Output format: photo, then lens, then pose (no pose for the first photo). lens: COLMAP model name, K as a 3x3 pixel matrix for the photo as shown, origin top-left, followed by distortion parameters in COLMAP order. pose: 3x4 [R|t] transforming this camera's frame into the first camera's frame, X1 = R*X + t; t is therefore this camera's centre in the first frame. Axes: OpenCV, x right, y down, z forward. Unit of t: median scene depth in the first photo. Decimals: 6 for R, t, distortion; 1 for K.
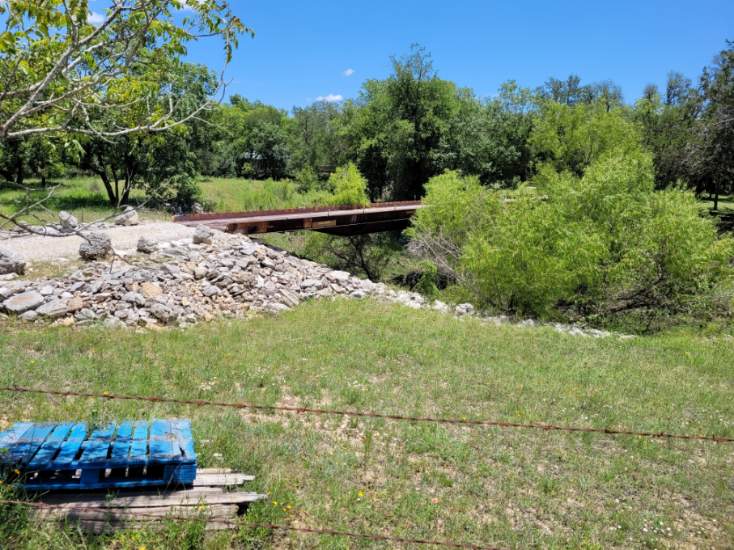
lens RADIAL K [[1229.7, 0, 367.4], [0, 1229.7, 275.0], [0, 0, 1]] dist [0.041009, 0.000000]
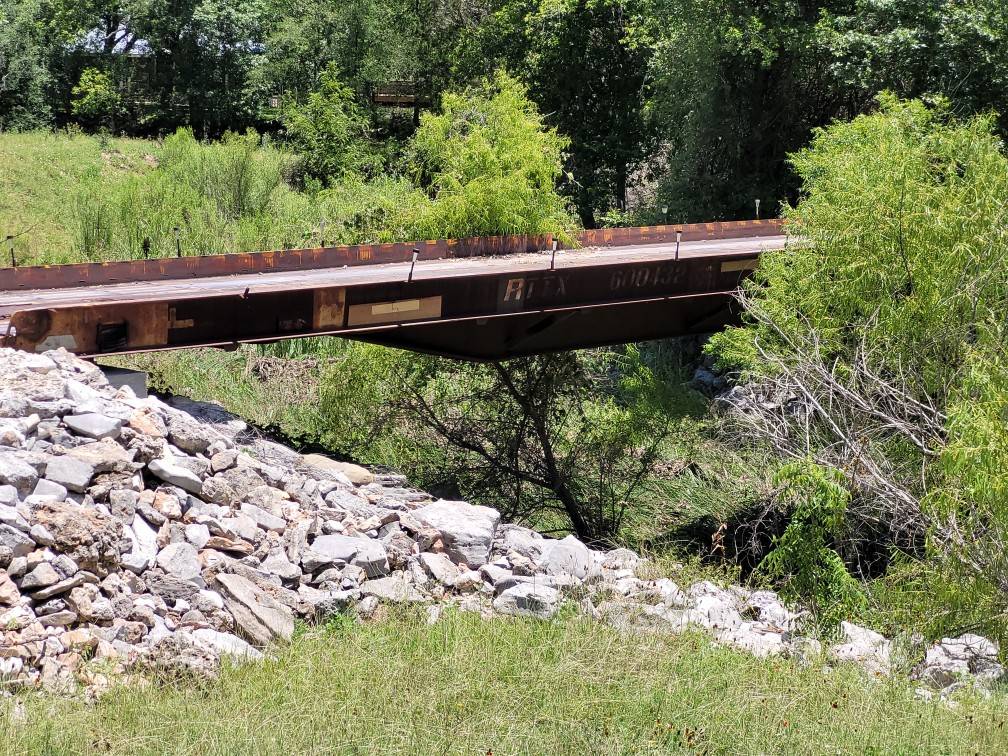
lens RADIAL K [[1688.7, 0, 503.3], [0, 1688.7, 377.5], [0, 0, 1]] dist [0.041009, 0.000000]
pose [[0.999331, 0.000115, -0.036579, -0.000538], [-0.004927, 0.991304, -0.131502, 0.016965], [0.036245, 0.131594, 0.990641, 0.659394]]
